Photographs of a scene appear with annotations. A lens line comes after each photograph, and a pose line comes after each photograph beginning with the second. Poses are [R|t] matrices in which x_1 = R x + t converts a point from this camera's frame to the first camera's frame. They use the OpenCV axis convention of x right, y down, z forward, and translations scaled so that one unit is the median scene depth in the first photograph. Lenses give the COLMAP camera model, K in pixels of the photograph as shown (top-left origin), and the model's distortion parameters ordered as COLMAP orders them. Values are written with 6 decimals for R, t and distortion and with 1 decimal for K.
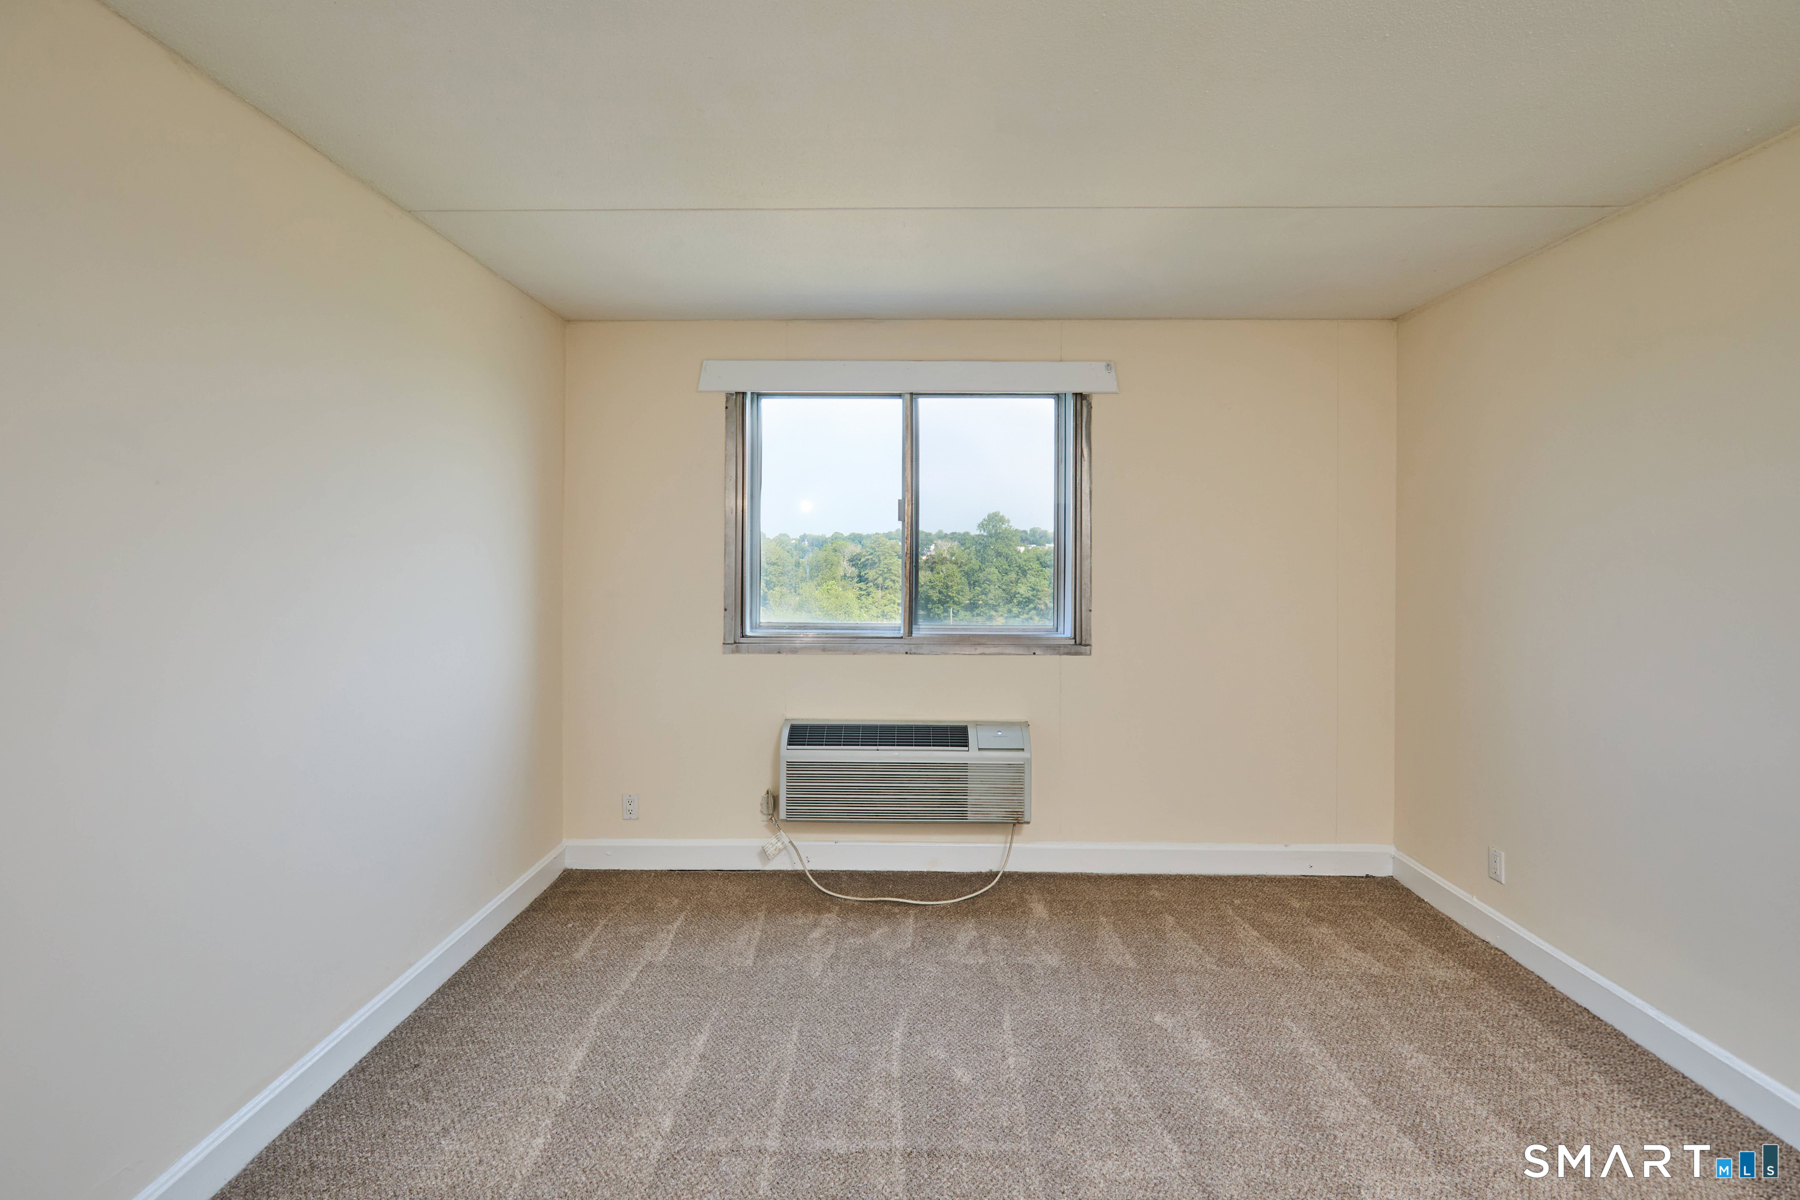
lens RADIAL K [[821.6, 0, 895.3], [0, 821.6, 561.8], [0, 0, 1]] dist [0.002810, 0.000115]
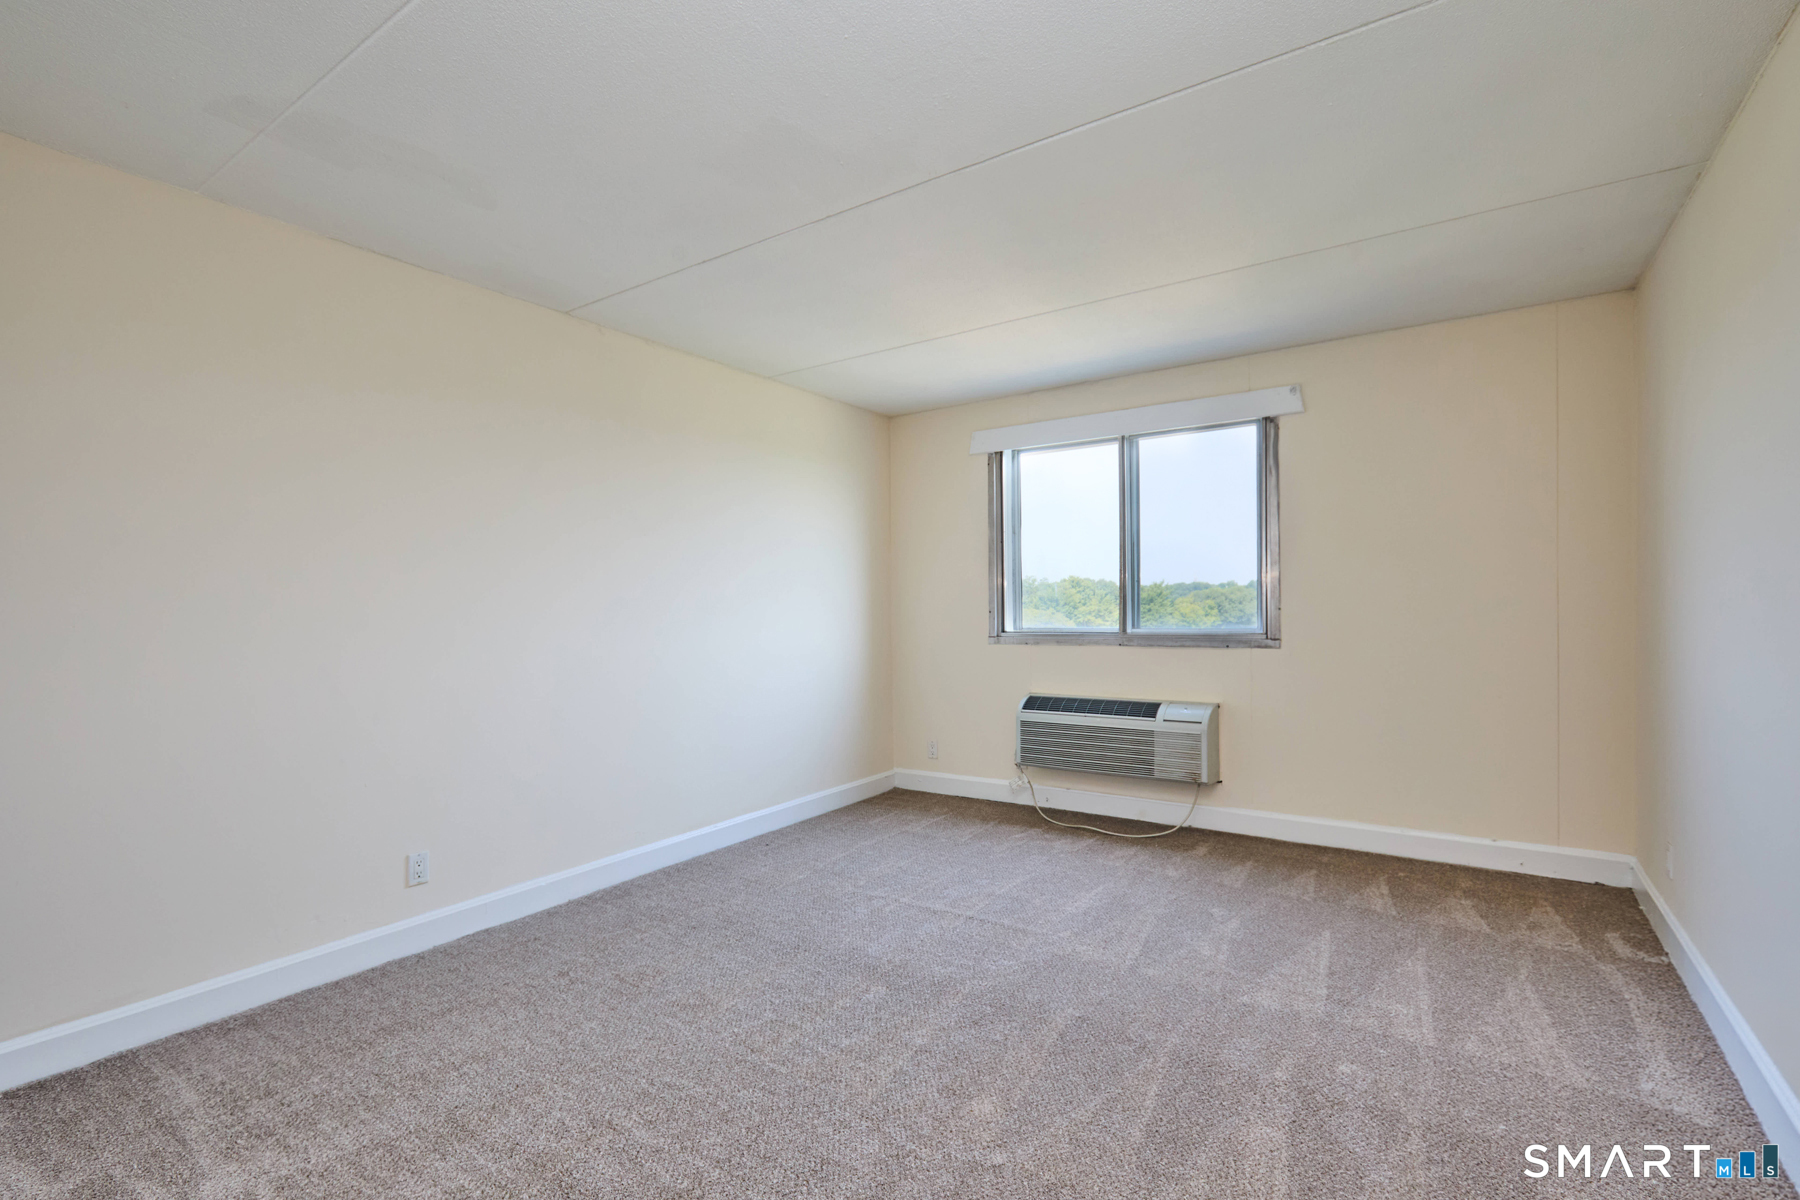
lens RADIAL K [[807.1, 0, 898.0], [0, 807.1, 622.8], [0, 0, 1]] dist [0.000688, -0.000032]
pose [[0.838246, -0.003457, -0.545281, 0.428197], [0.013785, 0.999795, 0.014853, 0.058065], [0.545117, -0.019967, 0.838122, -0.229924]]
